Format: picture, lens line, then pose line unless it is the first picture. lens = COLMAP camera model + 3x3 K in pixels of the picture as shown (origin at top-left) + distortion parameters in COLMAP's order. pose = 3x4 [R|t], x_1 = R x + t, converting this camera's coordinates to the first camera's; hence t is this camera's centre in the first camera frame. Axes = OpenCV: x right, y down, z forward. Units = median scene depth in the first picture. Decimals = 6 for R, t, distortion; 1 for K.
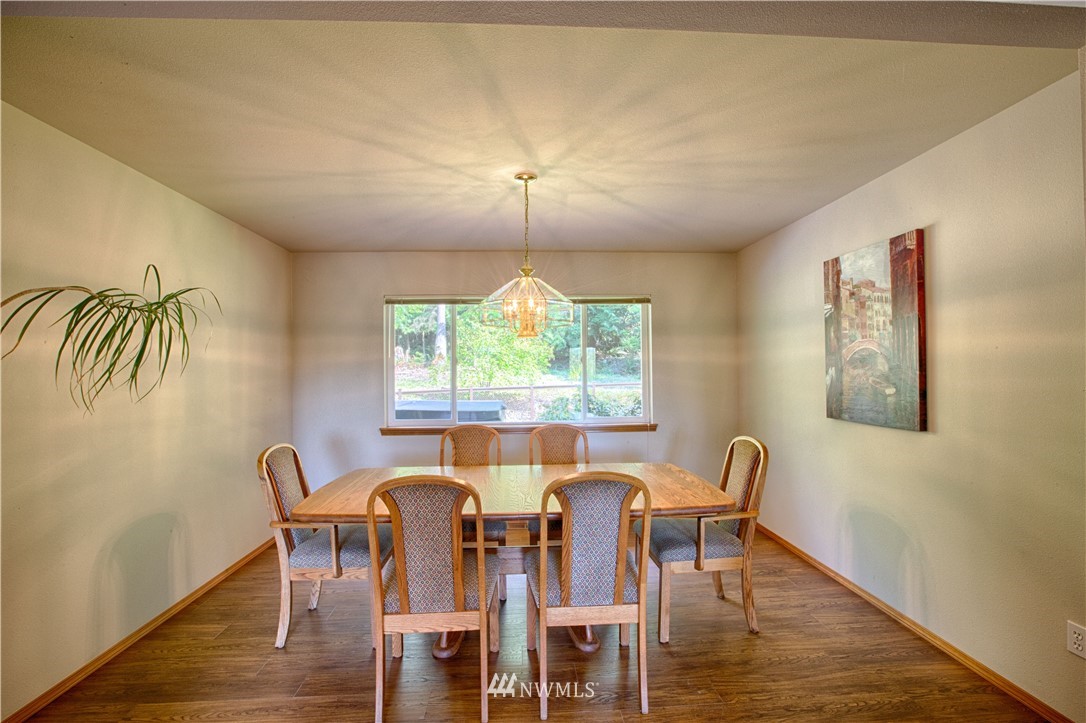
lens RADIAL K [[496.6, 0, 545.2], [0, 496.6, 364.8], [0, 0, 1]] dist [-0.037107, 0.010082]
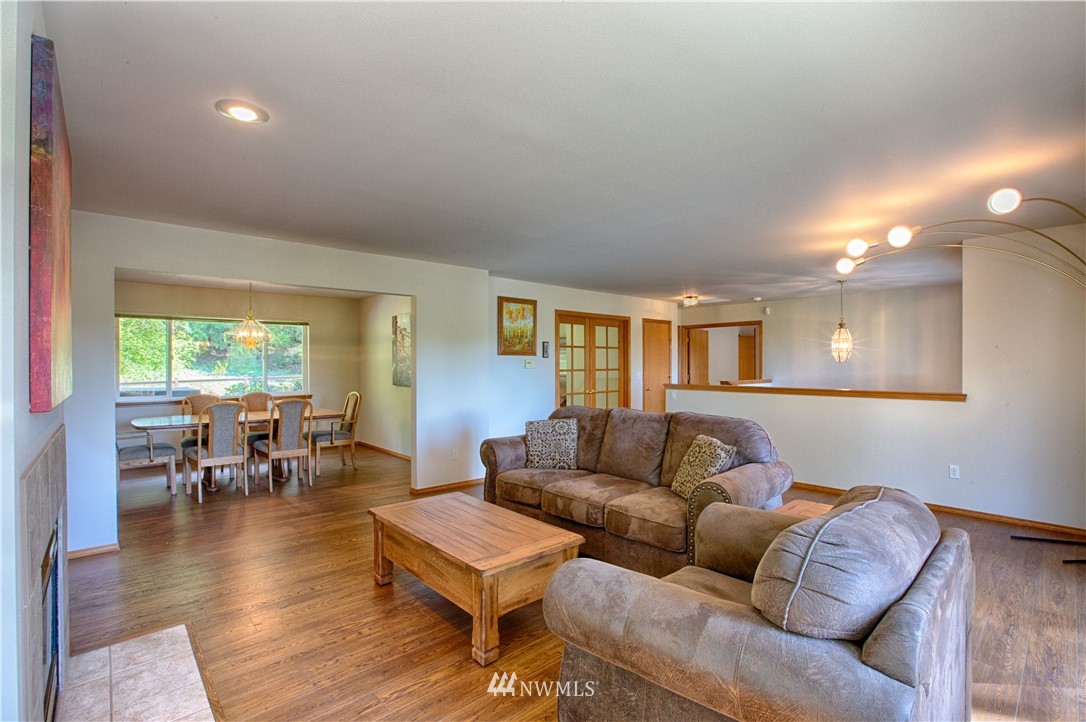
lens RADIAL K [[496.6, 0, 545.2], [0, 496.6, 364.3], [0, 0, 1]] dist [-0.037107, 0.010082]
pose [[0.781402, 0.004739, 0.624010, -0.276902], [-0.009212, 0.999950, 0.003940, -0.003142], [-0.623960, -0.008827, 0.781407, -1.113920]]
